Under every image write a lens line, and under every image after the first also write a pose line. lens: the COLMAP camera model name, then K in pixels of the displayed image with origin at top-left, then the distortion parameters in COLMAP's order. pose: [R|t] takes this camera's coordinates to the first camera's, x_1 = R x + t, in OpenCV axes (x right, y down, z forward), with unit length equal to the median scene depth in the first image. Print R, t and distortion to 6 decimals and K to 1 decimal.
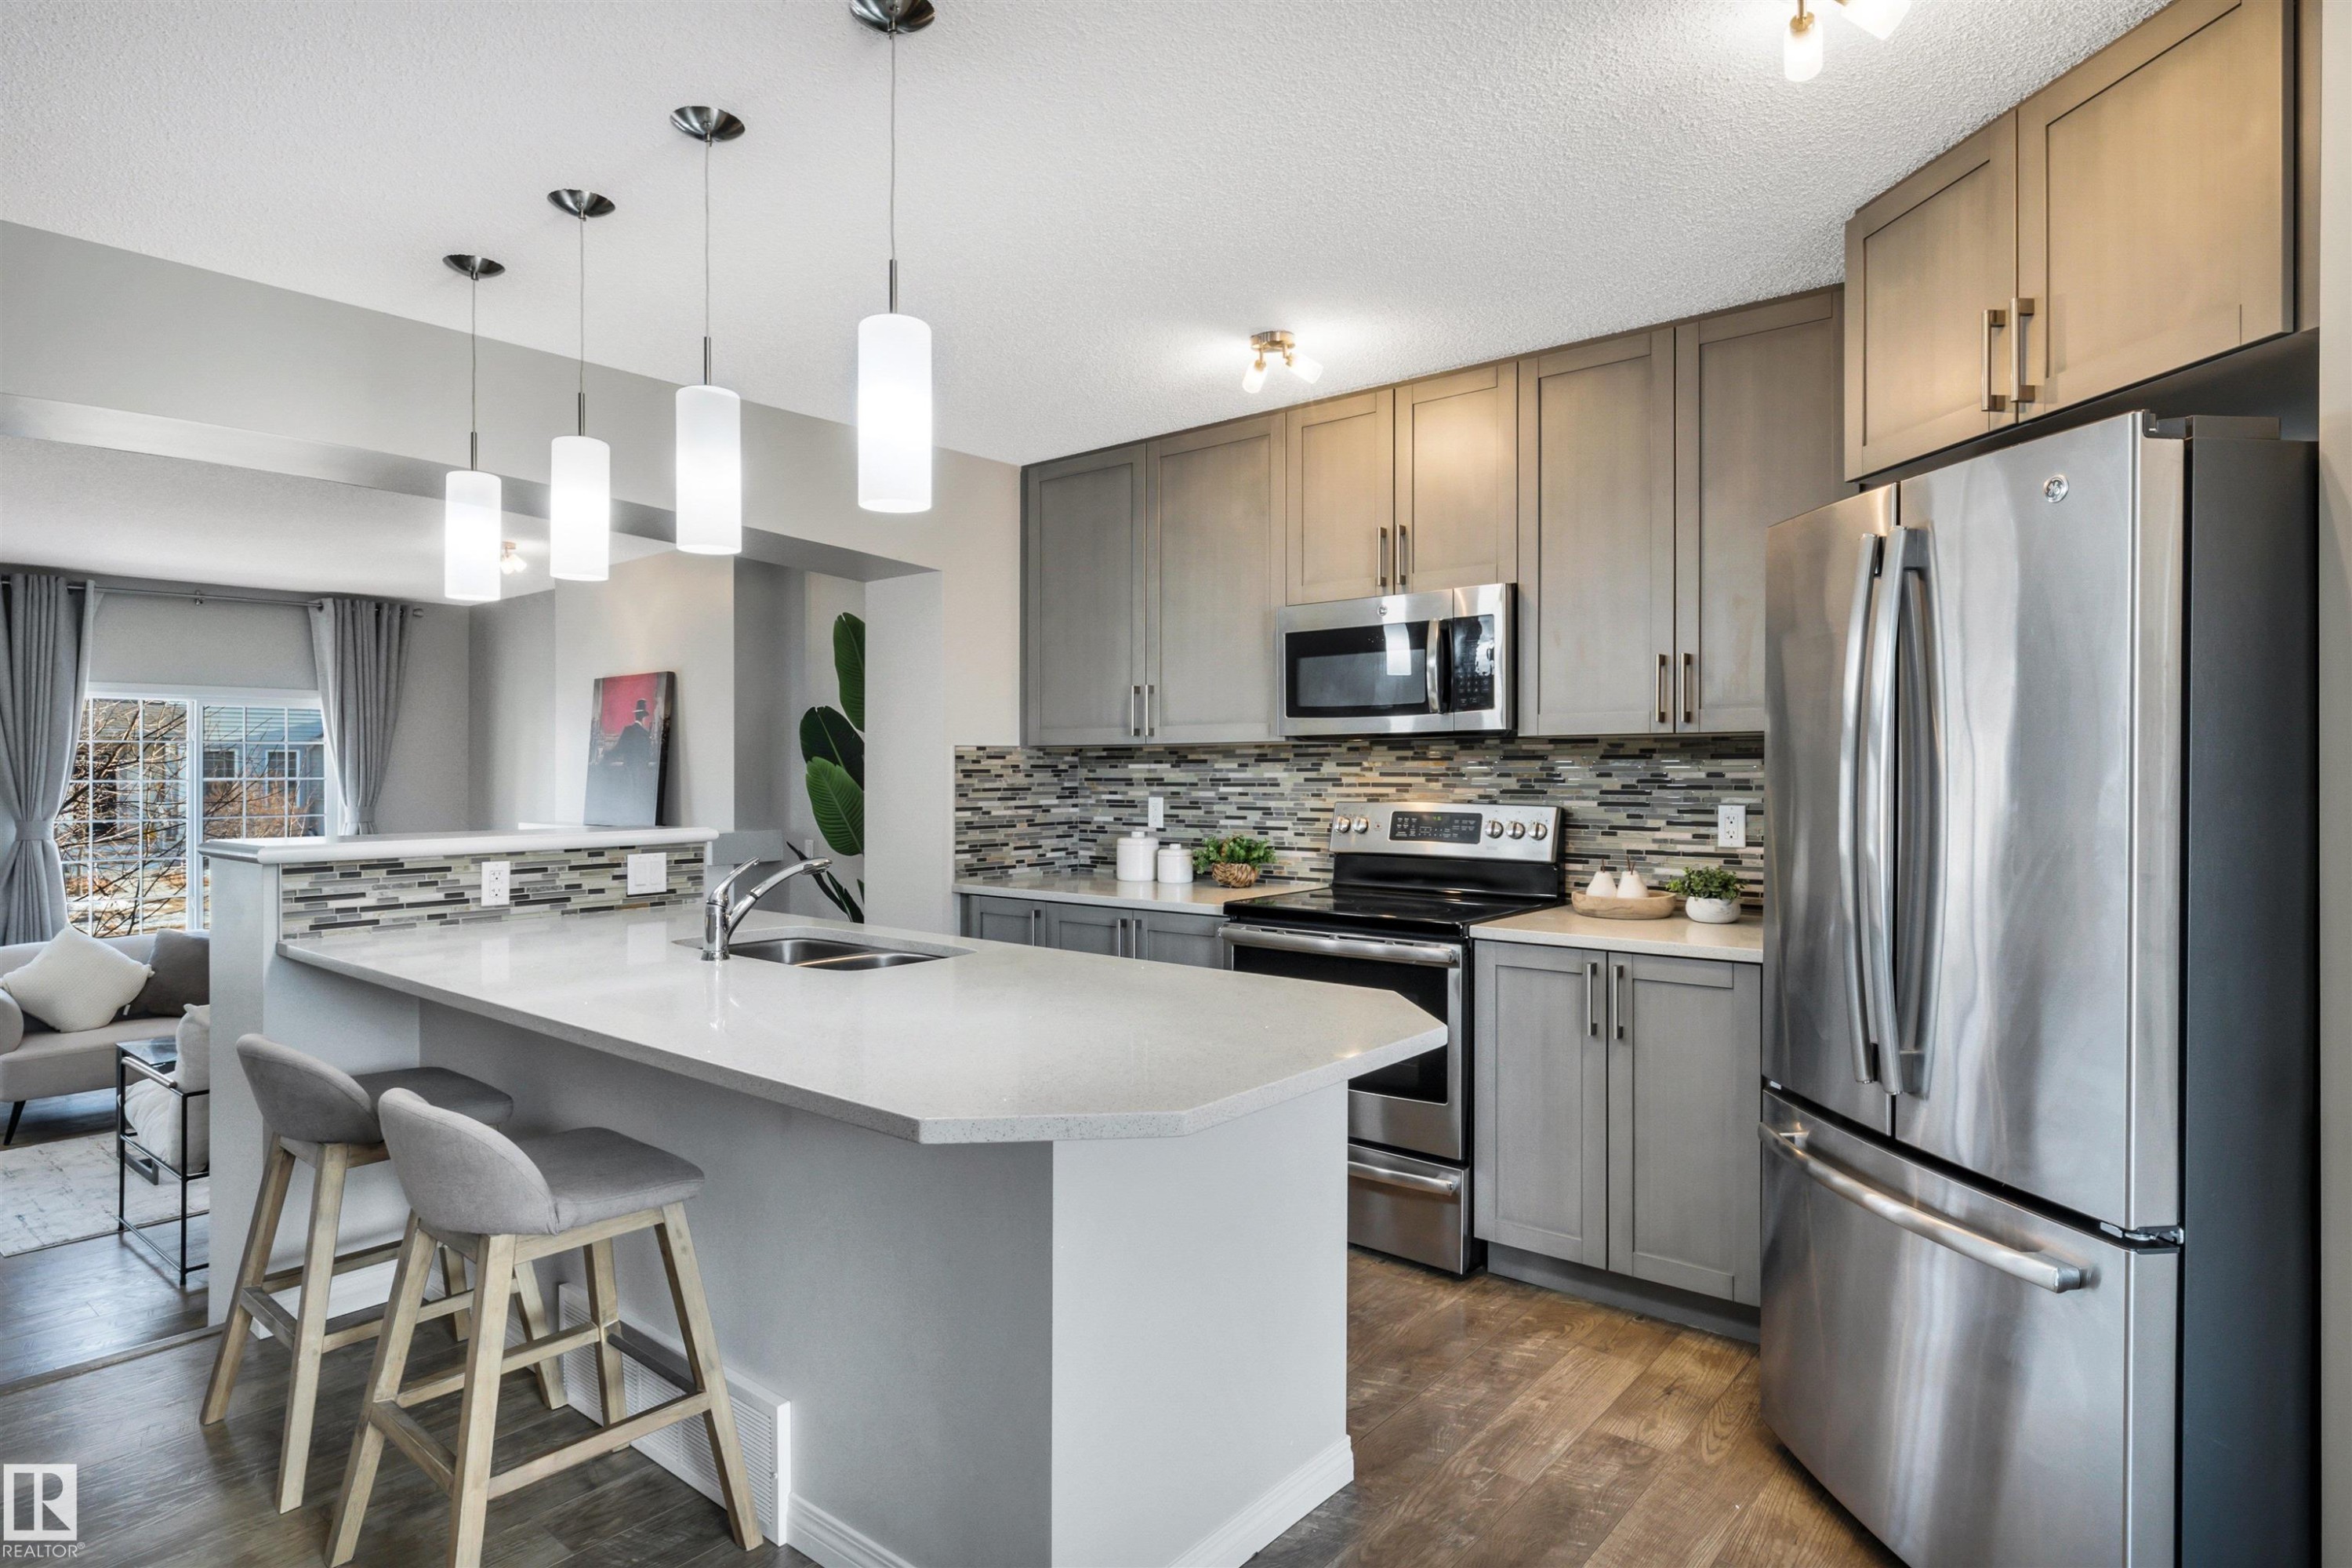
lens RADIAL K [[1268.9, 0, 1158.2], [0, 1268.9, 770.8], [0, 0, 1]] dist [-0.005006, -0.001332]
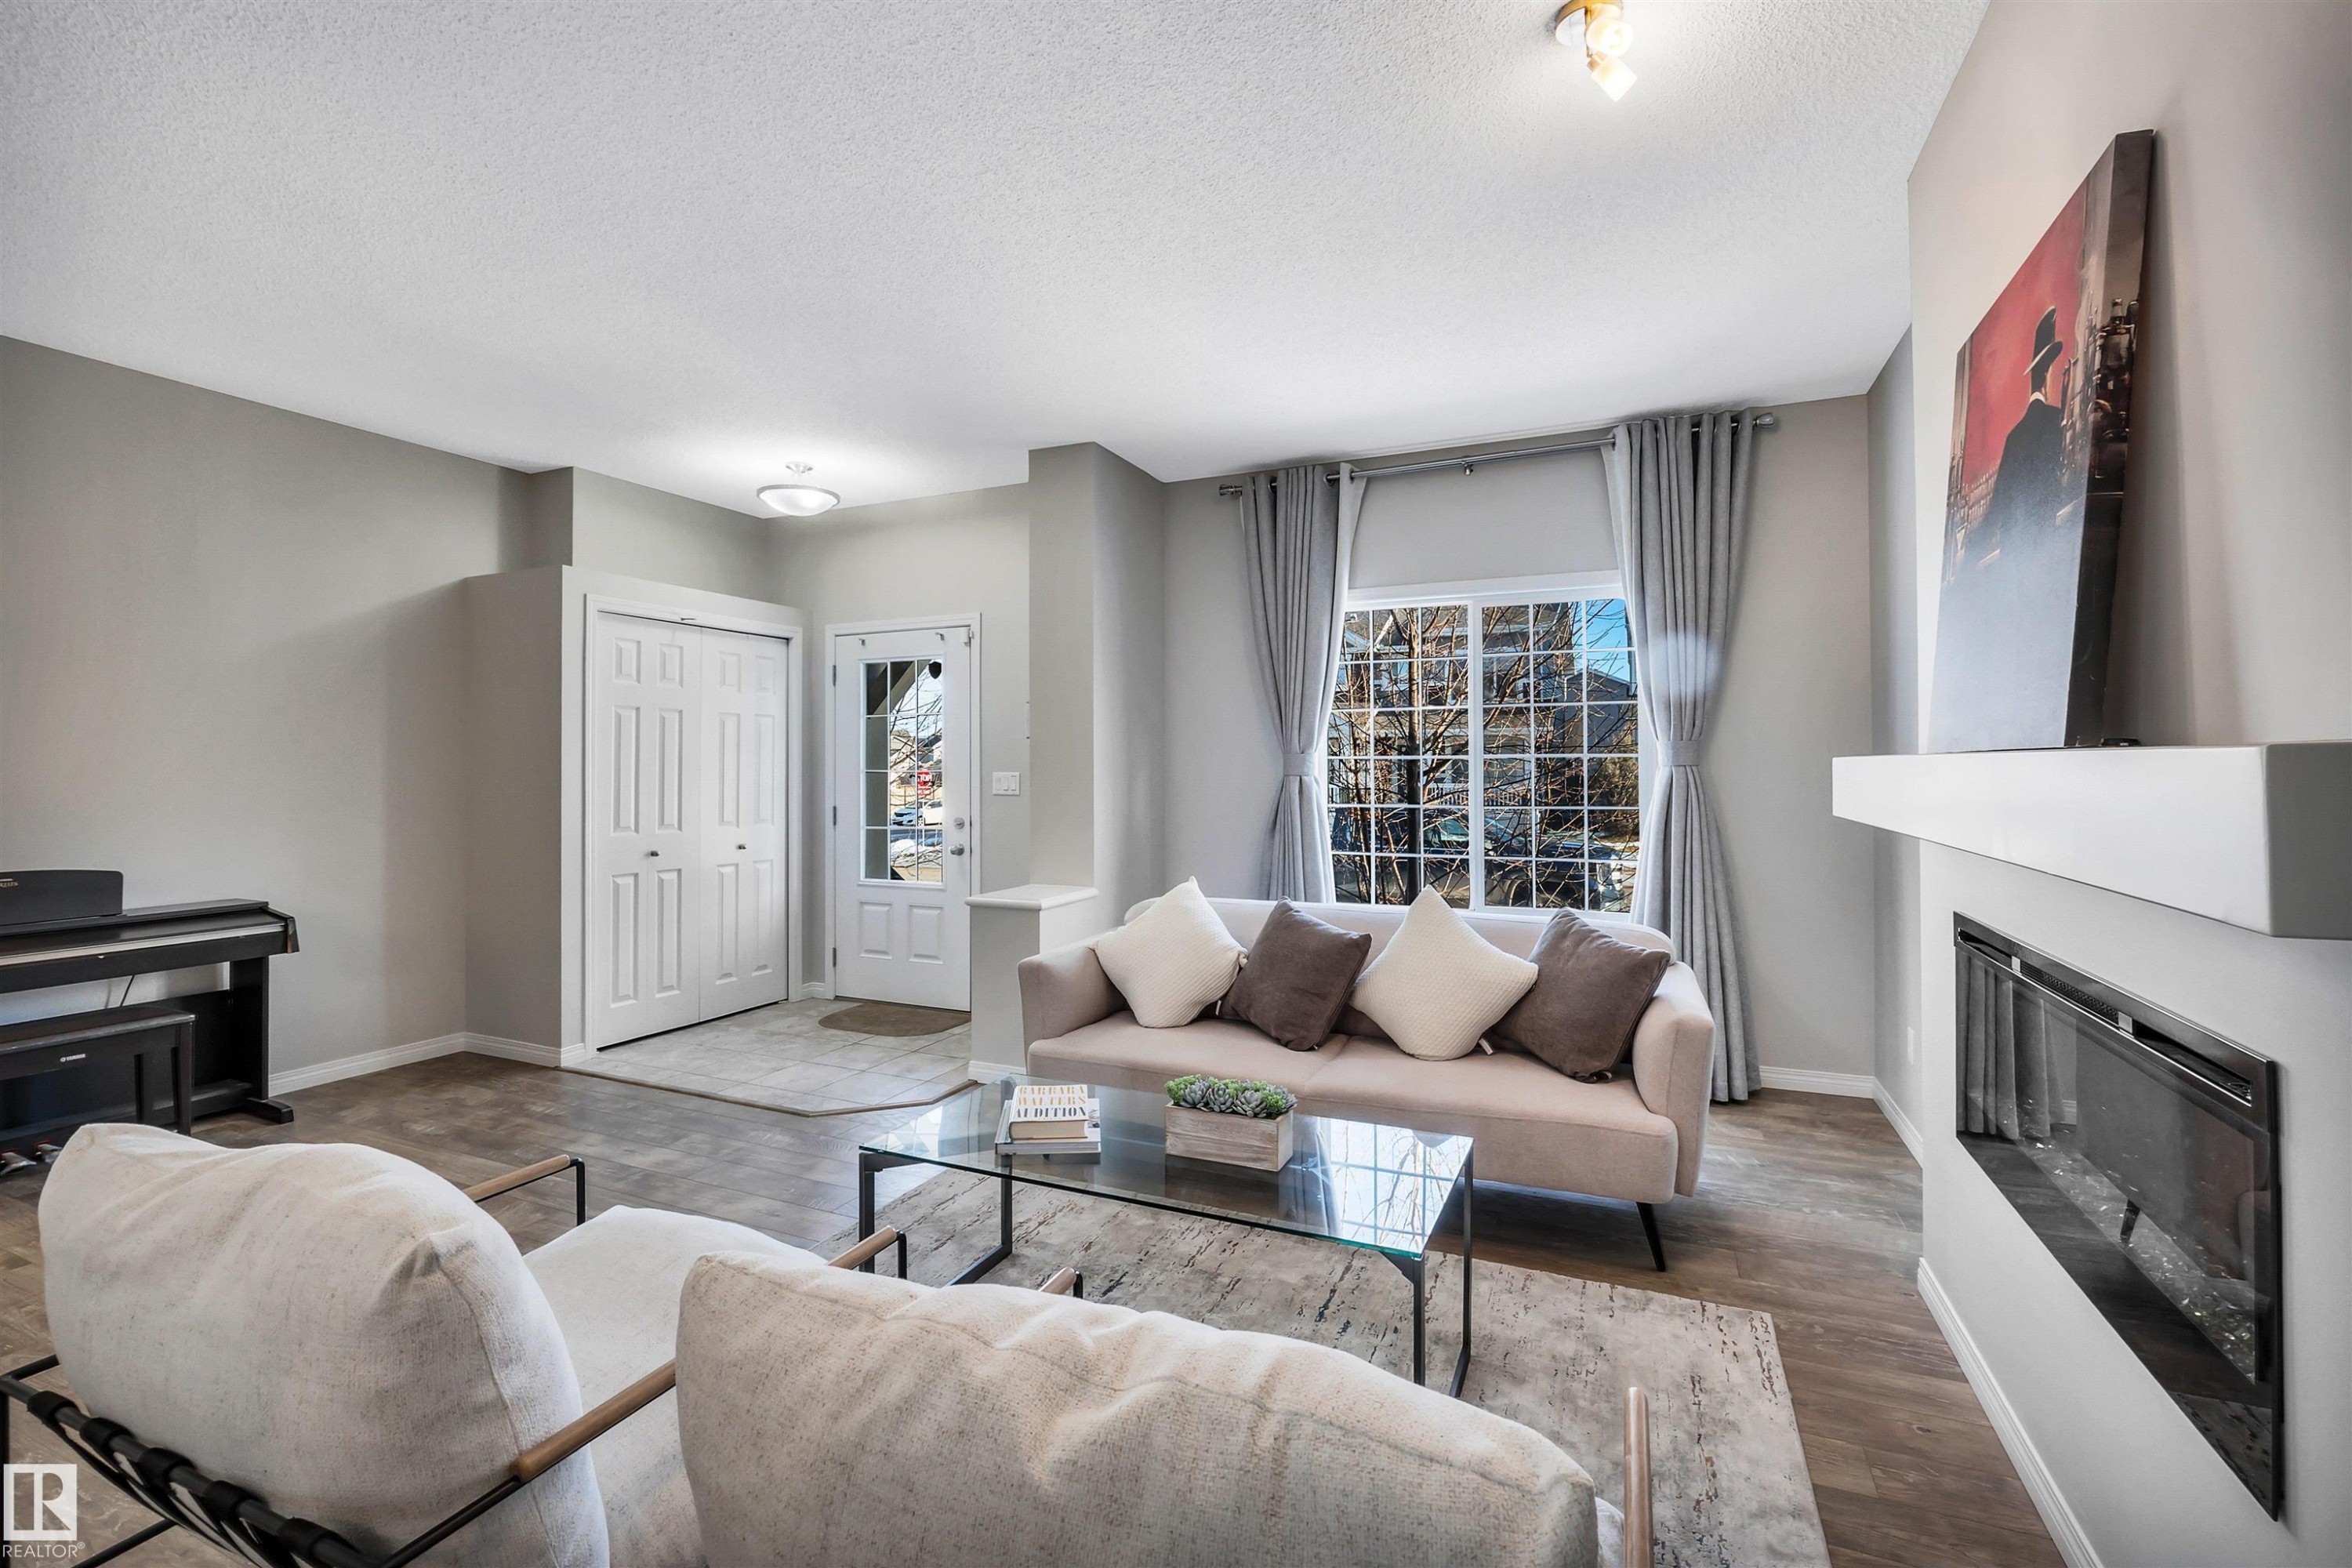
lens RADIAL K [[1021.8, 0, 1175.8], [0, 1021.8, 751.1], [0, 0, 1]] dist [-0.000371, -0.000055]
pose [[0.267991, -0.010724, -0.963362, -0.377808], [-0.000895, 0.999935, -0.011381, 0.072947], [0.963421, 0.003912, 0.267964, 1.173580]]
